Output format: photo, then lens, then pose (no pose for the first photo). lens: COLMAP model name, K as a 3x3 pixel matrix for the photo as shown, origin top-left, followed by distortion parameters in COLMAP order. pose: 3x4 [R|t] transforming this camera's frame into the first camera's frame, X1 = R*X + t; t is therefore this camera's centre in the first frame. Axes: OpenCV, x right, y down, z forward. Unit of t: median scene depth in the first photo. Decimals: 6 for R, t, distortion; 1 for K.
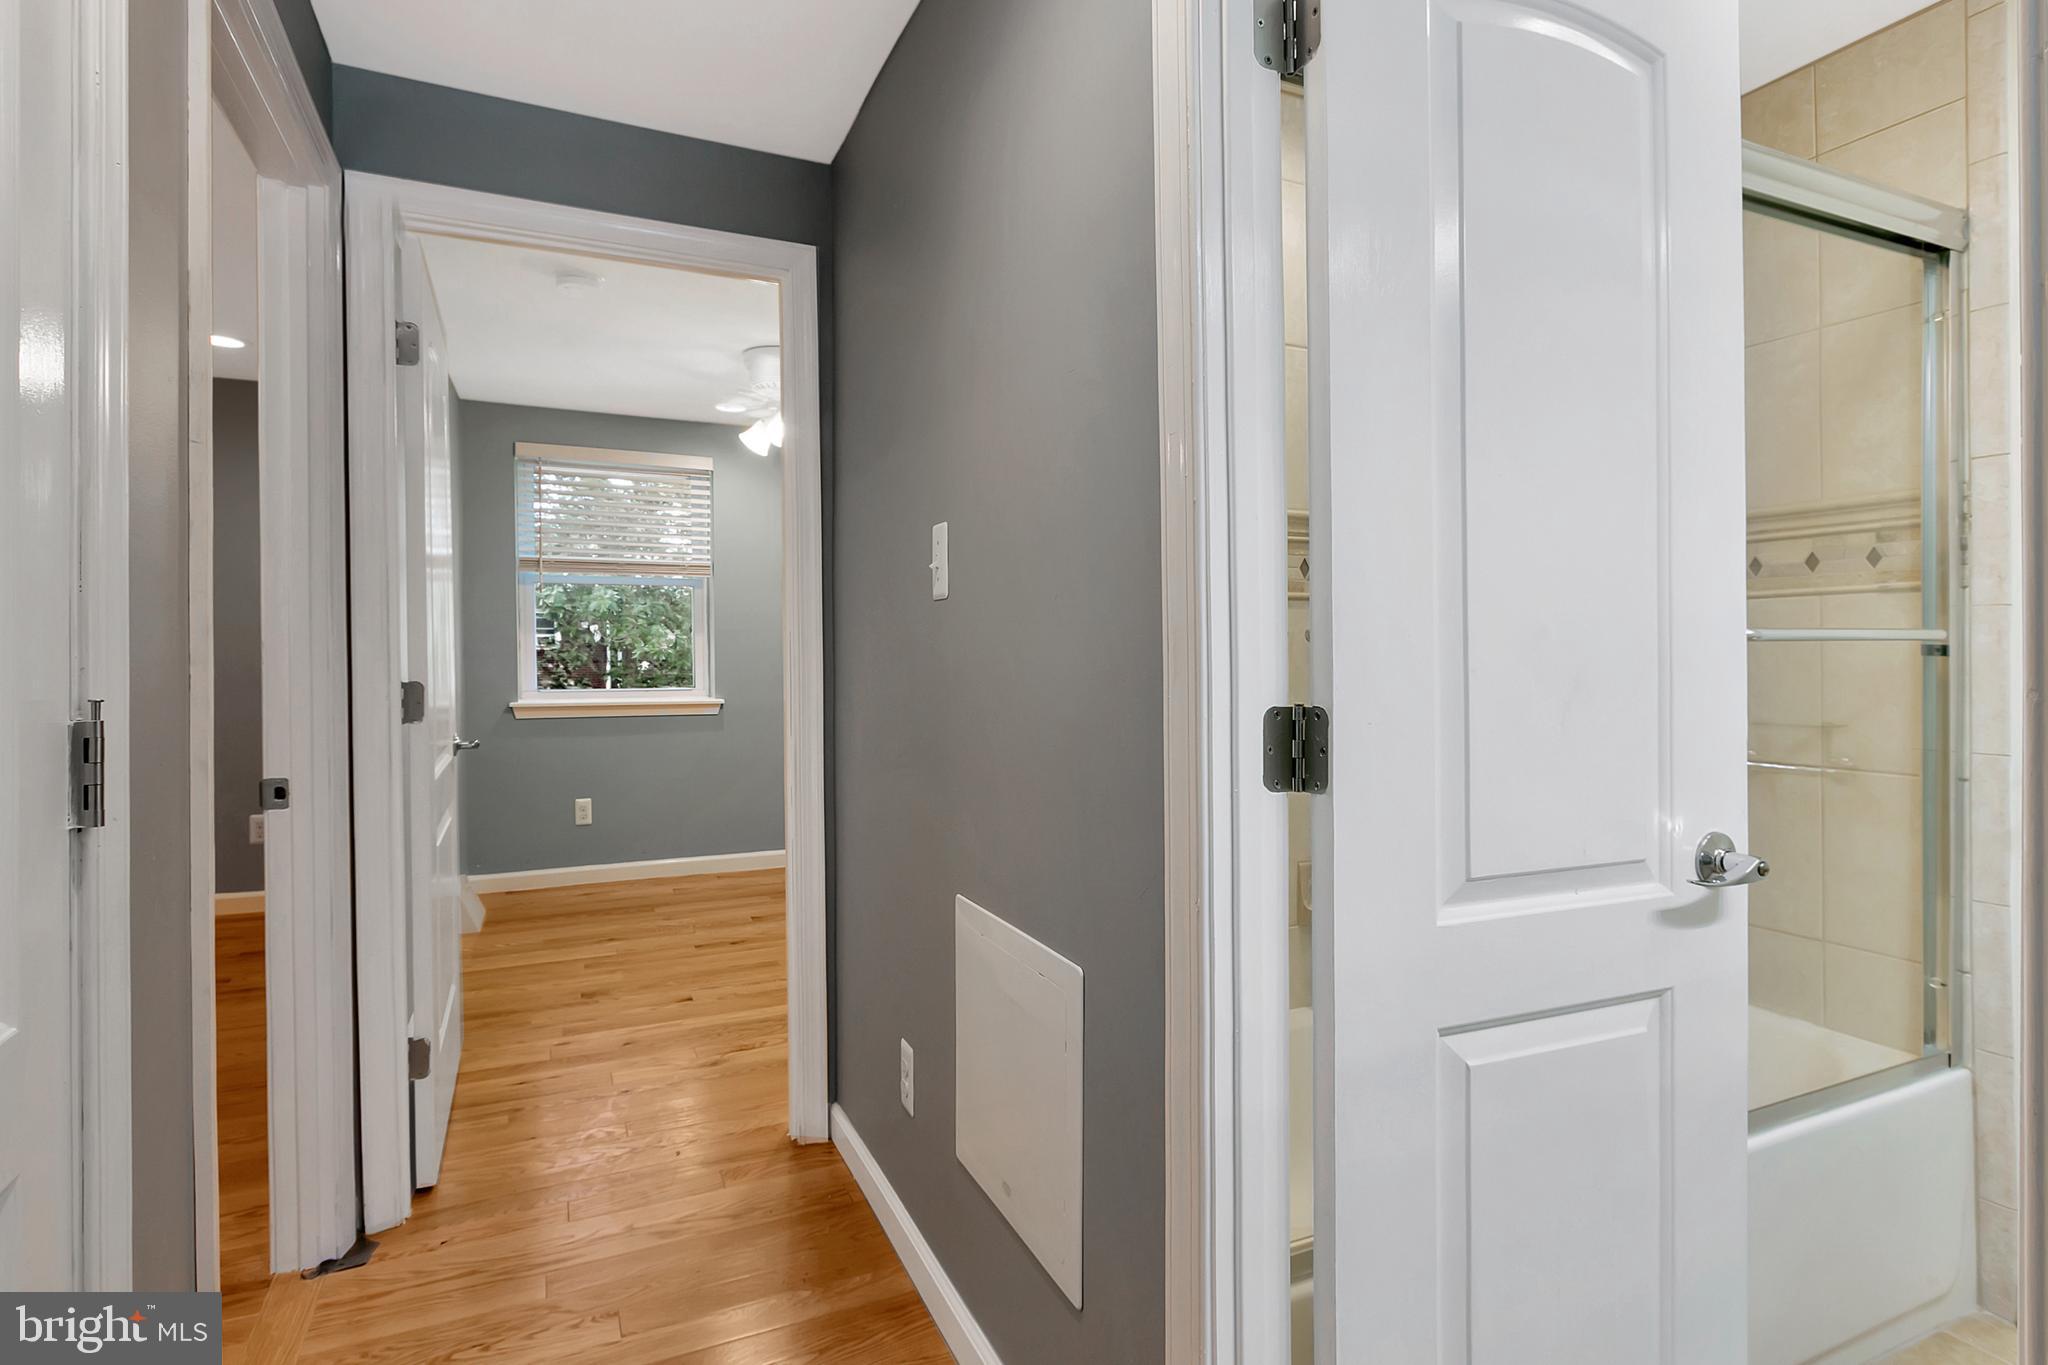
lens RADIAL K [[1037.9, 0, 1024.0], [0, 1037.9, 682.5], [0, 0, 1]] dist [0.053892, 0.000243]
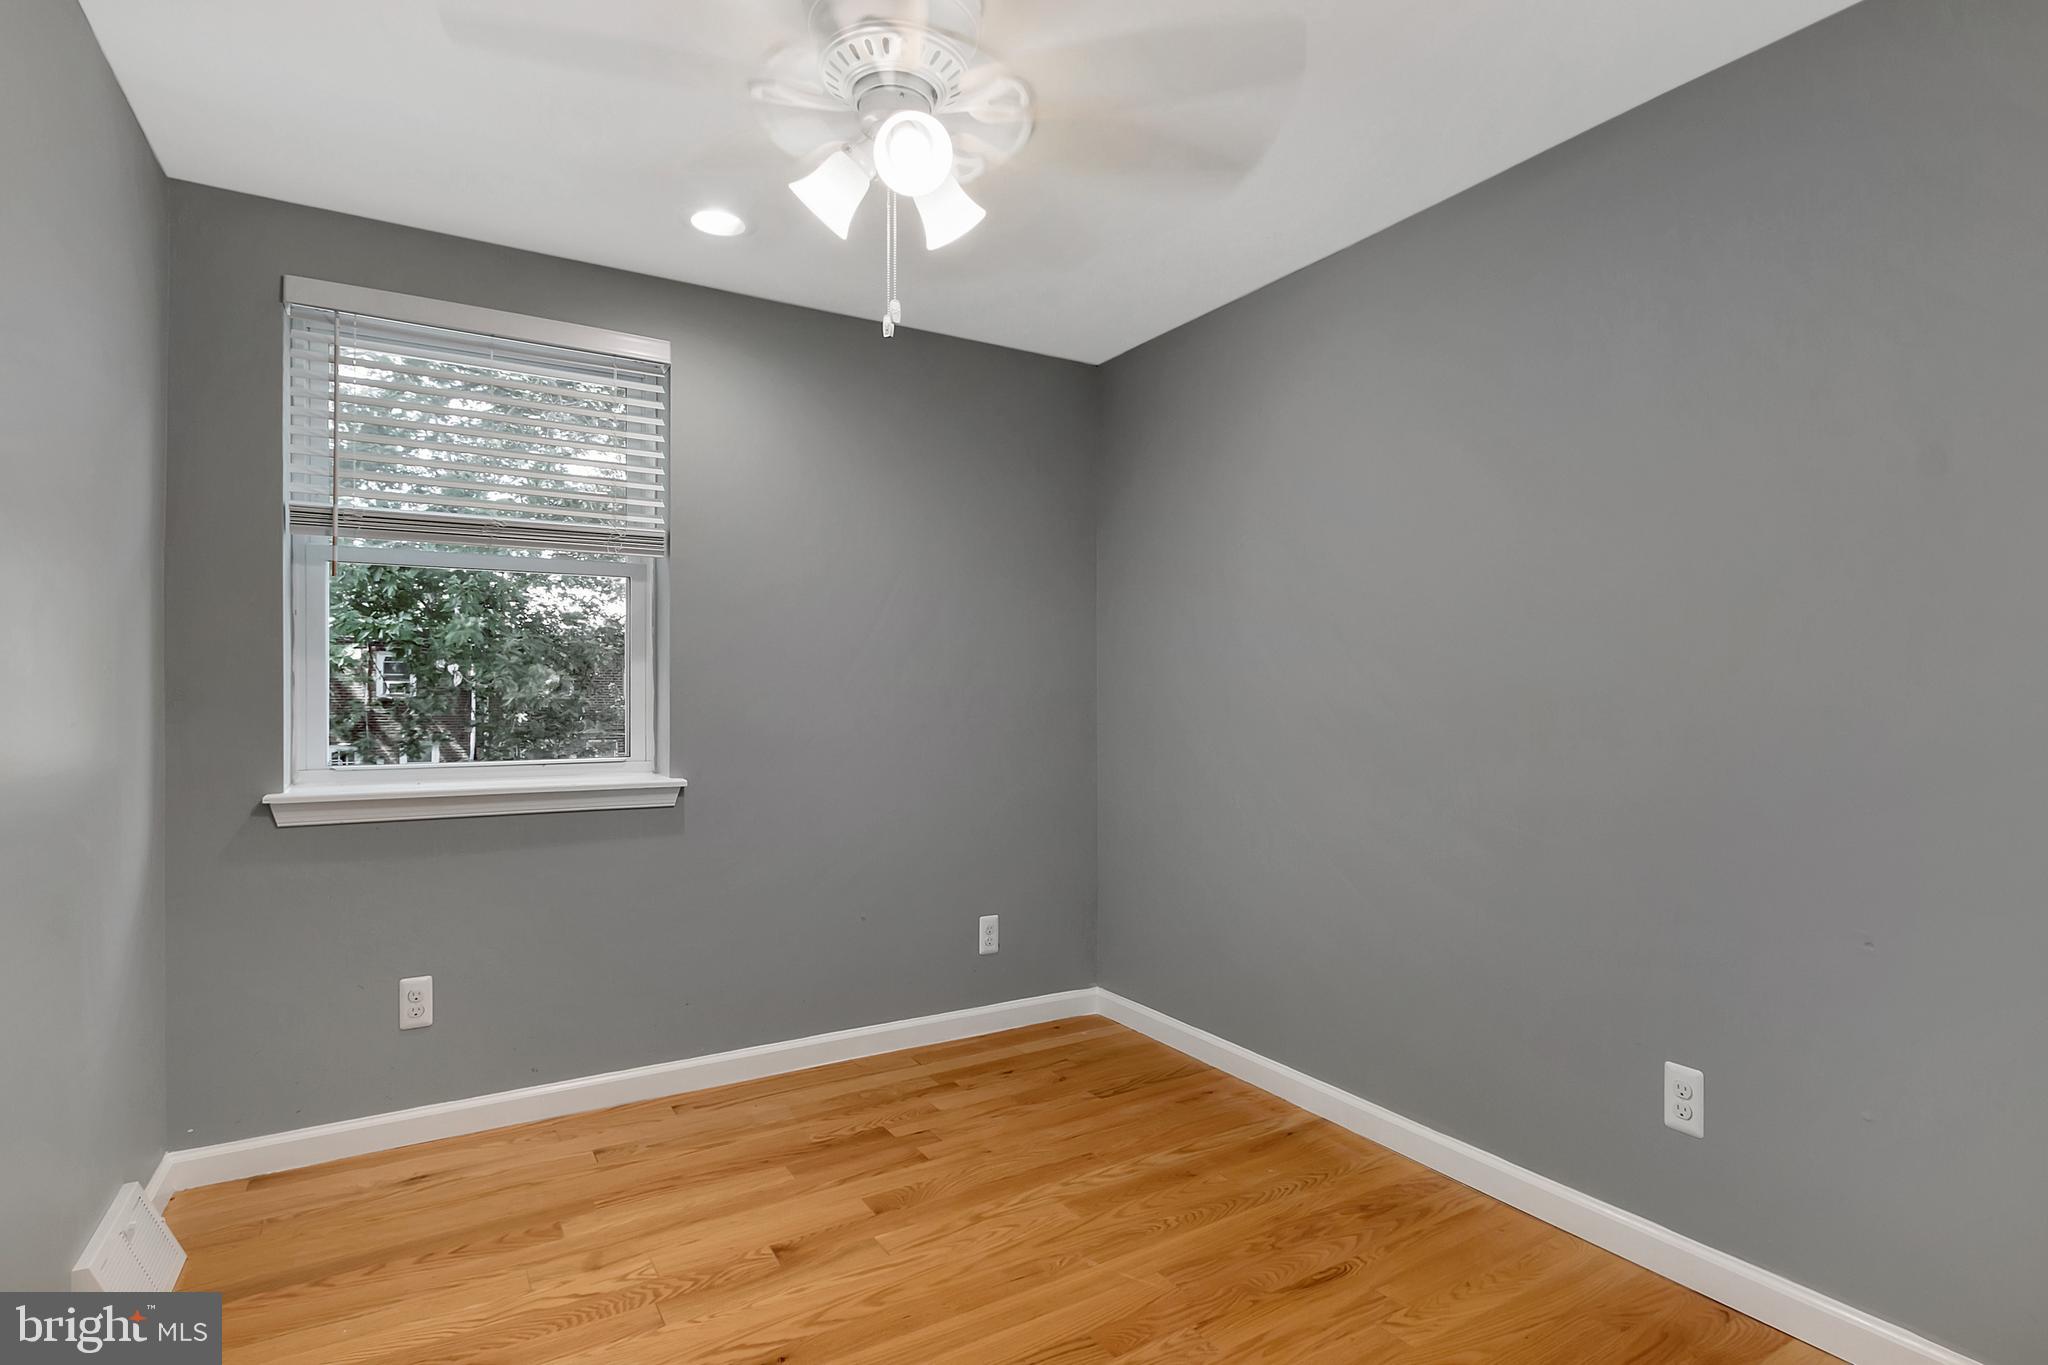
lens RADIAL K [[1067.6, 0, 1018.1], [0, 1067.6, 687.9], [0, 0, 1]] dist [0.005756, 0.000602]
pose [[0.995558, -0.003710, 0.094082, -0.172404], [0.007351, 0.999236, -0.038382, -0.009052], [-0.093868, 0.038903, 0.994824, 0.438039]]
